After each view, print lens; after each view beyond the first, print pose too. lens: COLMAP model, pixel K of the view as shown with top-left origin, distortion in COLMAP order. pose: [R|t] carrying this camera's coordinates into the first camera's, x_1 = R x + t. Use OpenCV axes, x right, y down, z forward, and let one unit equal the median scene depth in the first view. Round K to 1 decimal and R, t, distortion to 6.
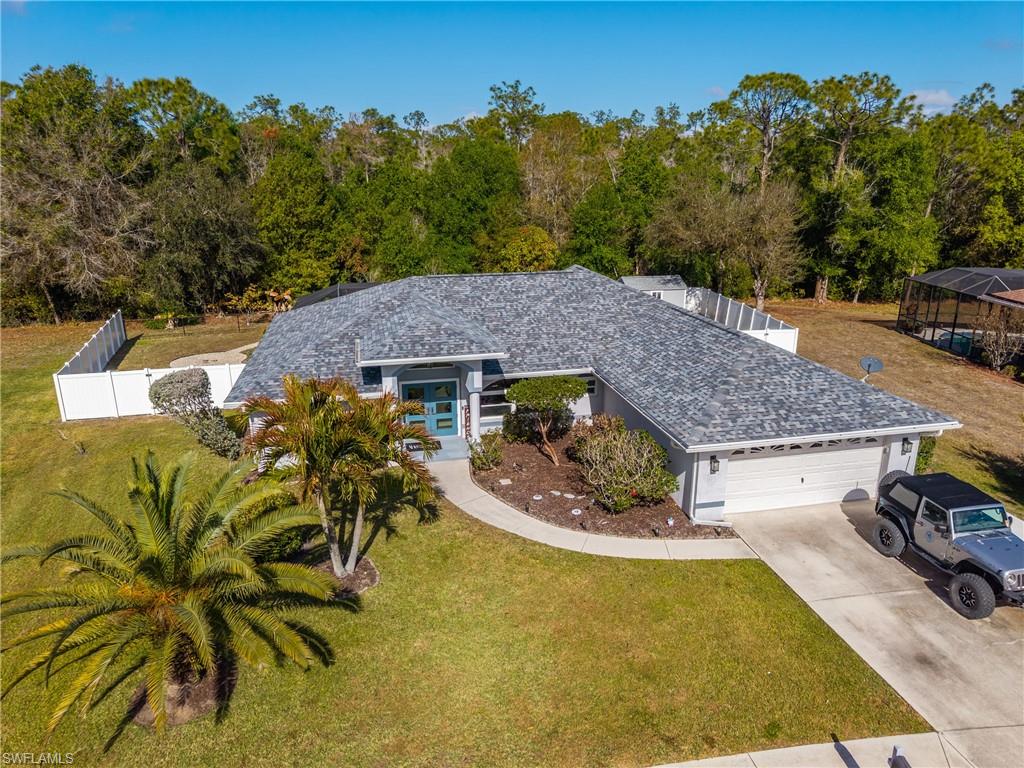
lens RADIAL K [[689.5, 0, 512.0], [0, 689.5, 384.0], [0, 0, 1]] dist [0.095313, -0.120413]
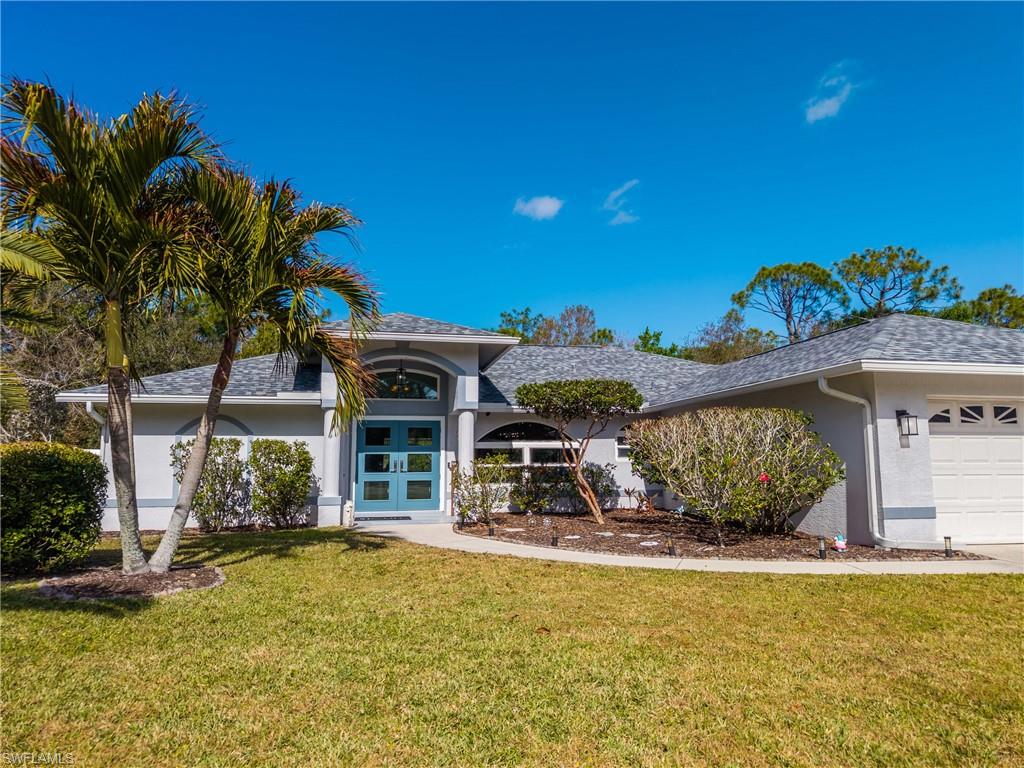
lens RADIAL K [[698.2, 0, 512.0], [0, 698.2, 384.0], [0, 0, 1]] dist [-0.004699, -0.002460]
pose [[0.999905, 0.003081, -0.013408, -0.003286], [-0.008182, 0.916692, -0.399510, 0.224489], [0.011060, 0.399582, 0.916631, 0.366250]]
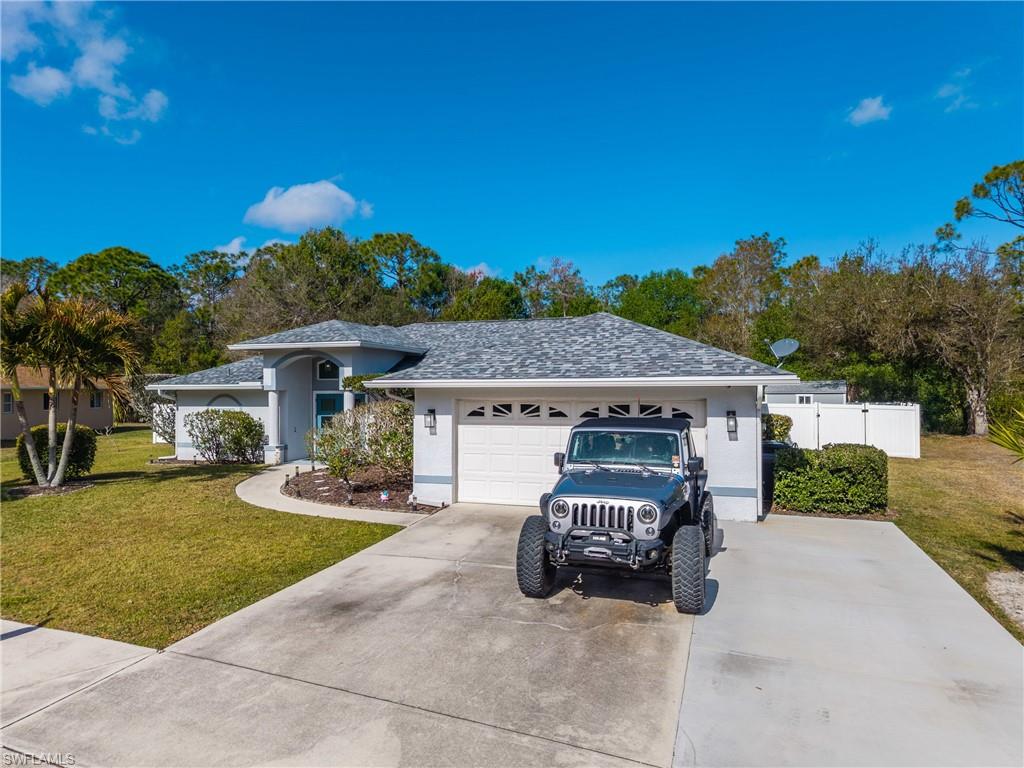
lens RADIAL K [[689.0, 0, 512.0], [0, 689.0, 384.0], [0, 0, 1]] dist [0.055332, -0.000343]
pose [[0.869453, -0.000926, -0.494015, 0.556535], [-0.142839, 0.956814, -0.253187, 0.191812], [0.472915, 0.290698, 0.831773, 0.290909]]
